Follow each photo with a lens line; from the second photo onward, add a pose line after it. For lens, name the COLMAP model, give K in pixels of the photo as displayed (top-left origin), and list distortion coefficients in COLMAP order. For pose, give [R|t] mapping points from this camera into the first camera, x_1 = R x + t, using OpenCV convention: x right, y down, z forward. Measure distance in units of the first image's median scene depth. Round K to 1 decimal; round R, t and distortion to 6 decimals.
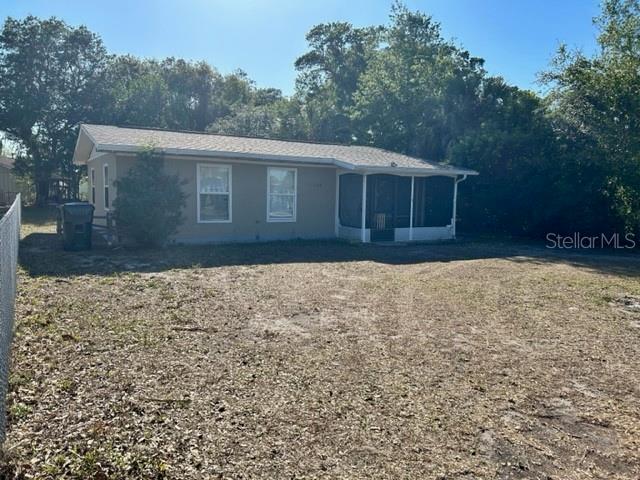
lens RADIAL K [[483.0, 0, 319.0], [0, 483.0, 241.0], [0, 0, 1]] dist [0.044740, -0.050147]
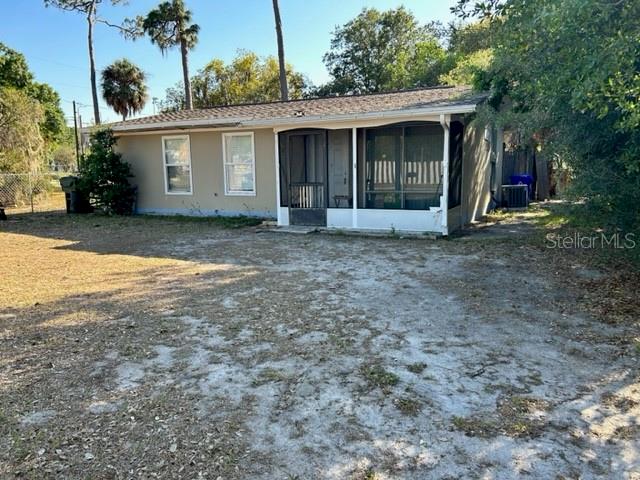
lens RADIAL K [[483.0, 0, 316.0], [0, 483.0, 243.2], [0, 0, 1]] dist [0.044740, -0.050147]
pose [[0.557870, 0.102268, -0.823604, 0.705680], [-0.049730, 0.994715, 0.089830, -0.037975], [0.828437, -0.009156, 0.560007, 0.603150]]
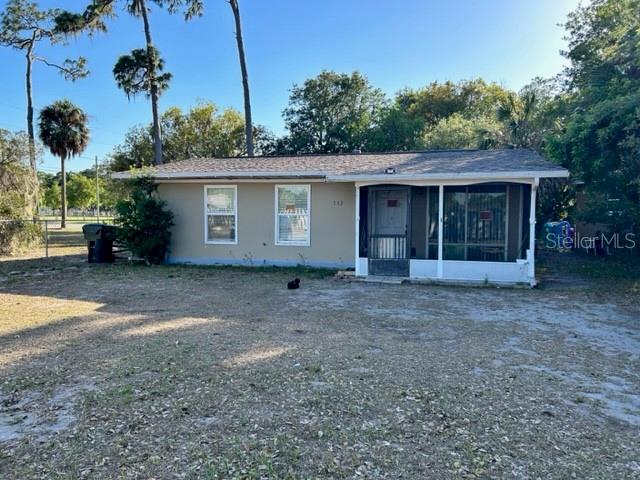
lens RADIAL K [[483.0, 0, 317.3], [0, 483.0, 241.5], [0, 0, 1]] dist [0.044740, -0.050147]
pose [[0.707868, 0.025457, -0.705886, 0.557296], [-0.059219, 0.997971, -0.023395, -0.028167], [0.703858, 0.058362, 0.707939, 0.395472]]
